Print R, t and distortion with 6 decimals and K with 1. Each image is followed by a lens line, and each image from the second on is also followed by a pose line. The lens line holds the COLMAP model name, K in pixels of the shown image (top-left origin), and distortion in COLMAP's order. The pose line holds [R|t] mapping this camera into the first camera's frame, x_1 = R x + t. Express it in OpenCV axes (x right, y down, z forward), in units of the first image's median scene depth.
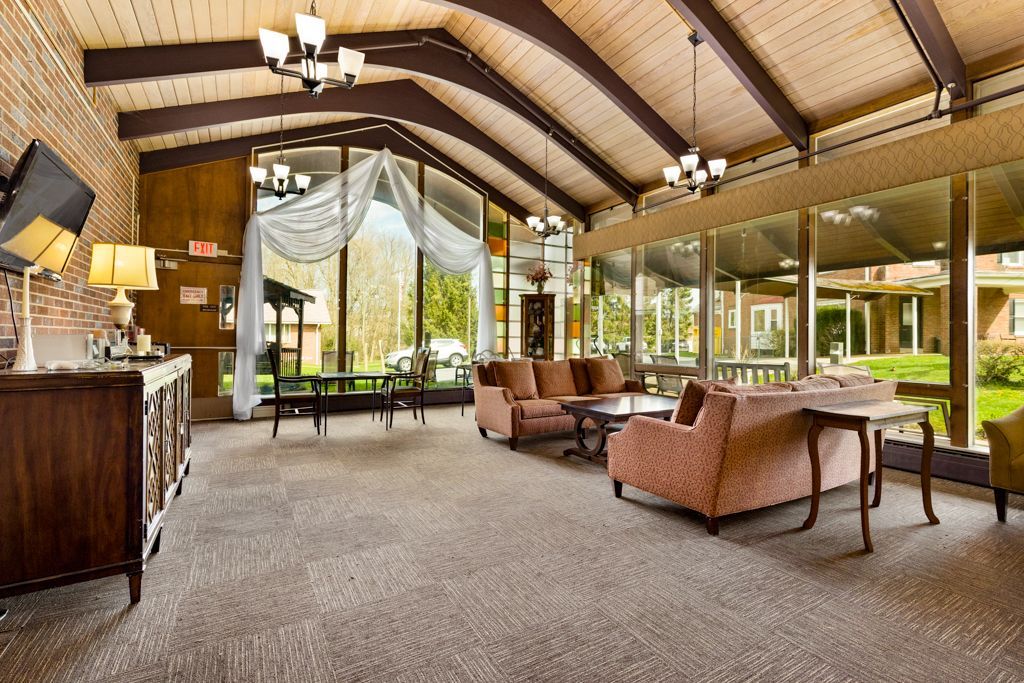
lens RADIAL K [[466.5, 0, 513.5], [0, 466.5, 336.9], [0, 0, 1]] dist [0.008900, -0.001495]
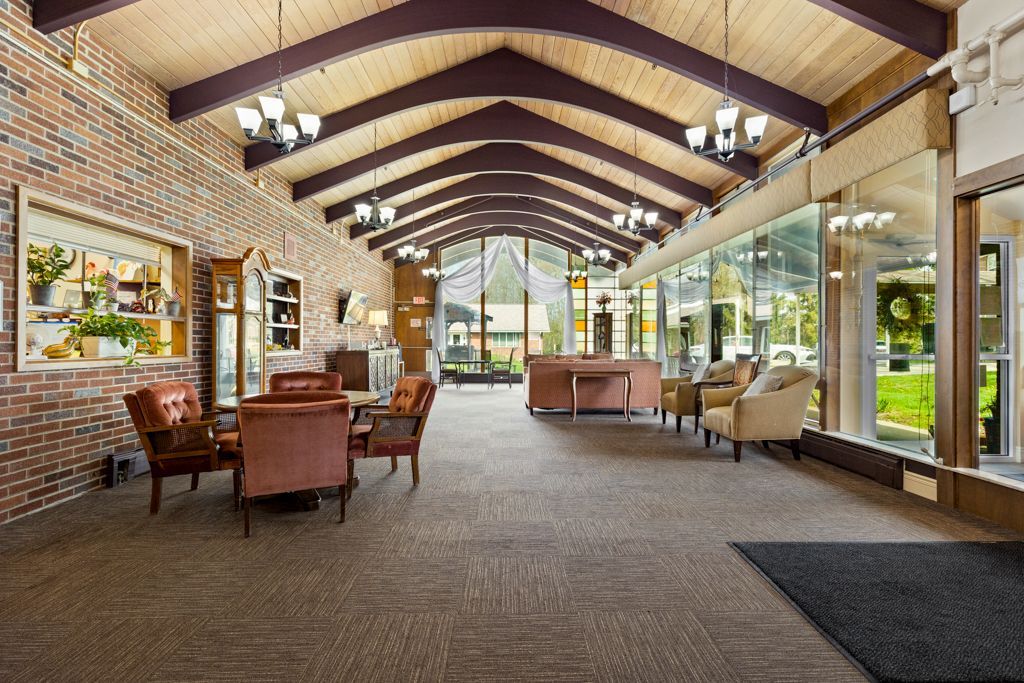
lens RADIAL K [[466.5, 0, 512.4], [0, 466.5, 342.8], [0, 0, 1]] dist [0.008900, -0.001495]
pose [[0.866149, -0.008431, -0.499716, 0.632717], [0.007666, 0.999964, -0.003584, 0.009653], [0.499728, -0.000727, 0.866182, -0.508416]]
